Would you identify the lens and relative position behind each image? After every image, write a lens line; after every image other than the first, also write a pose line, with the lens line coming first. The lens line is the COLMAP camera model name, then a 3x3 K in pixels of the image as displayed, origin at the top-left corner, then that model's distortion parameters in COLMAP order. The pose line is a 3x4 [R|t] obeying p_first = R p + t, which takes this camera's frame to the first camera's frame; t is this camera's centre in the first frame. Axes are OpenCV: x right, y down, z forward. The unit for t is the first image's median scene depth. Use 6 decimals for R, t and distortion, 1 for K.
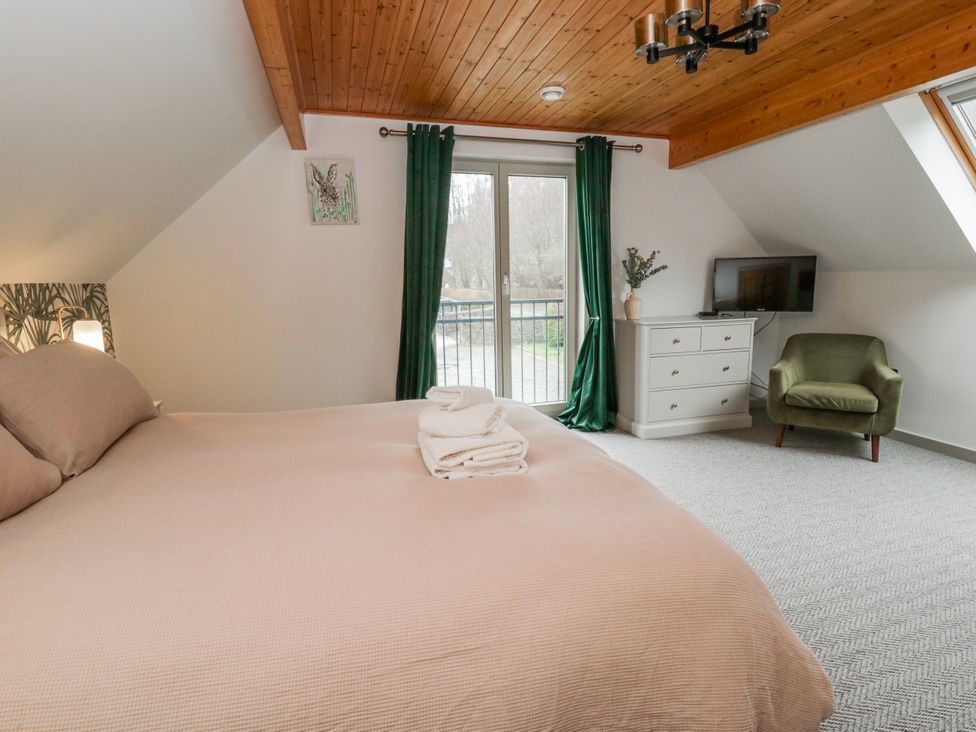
lens RADIAL K [[521.1, 0, 488.0], [0, 521.1, 366.0], [0, 0, 1]] dist [0.000090, -0.000738]
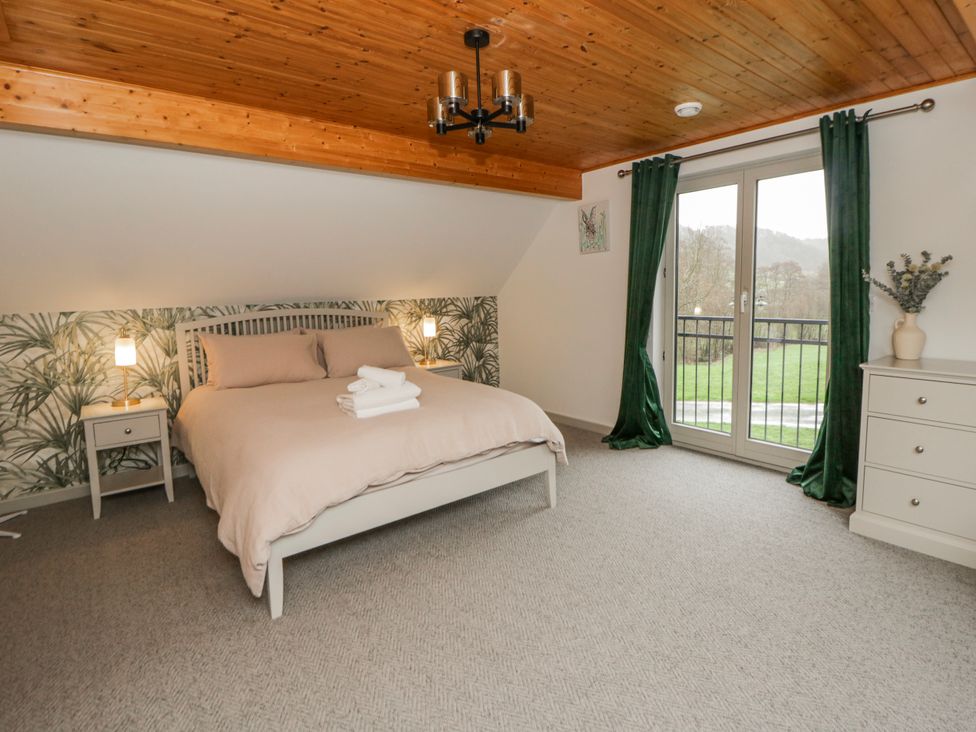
lens RADIAL K [[494.6, 0, 488.5], [0, 494.6, 336.6], [0, 0, 1]] dist [-0.000708, -0.035725]
pose [[0.363631, 0.095111, -0.926675, 0.770447], [-0.128781, 0.990355, 0.051113, -0.094582], [0.922599, 0.100751, 0.372372, 0.326177]]
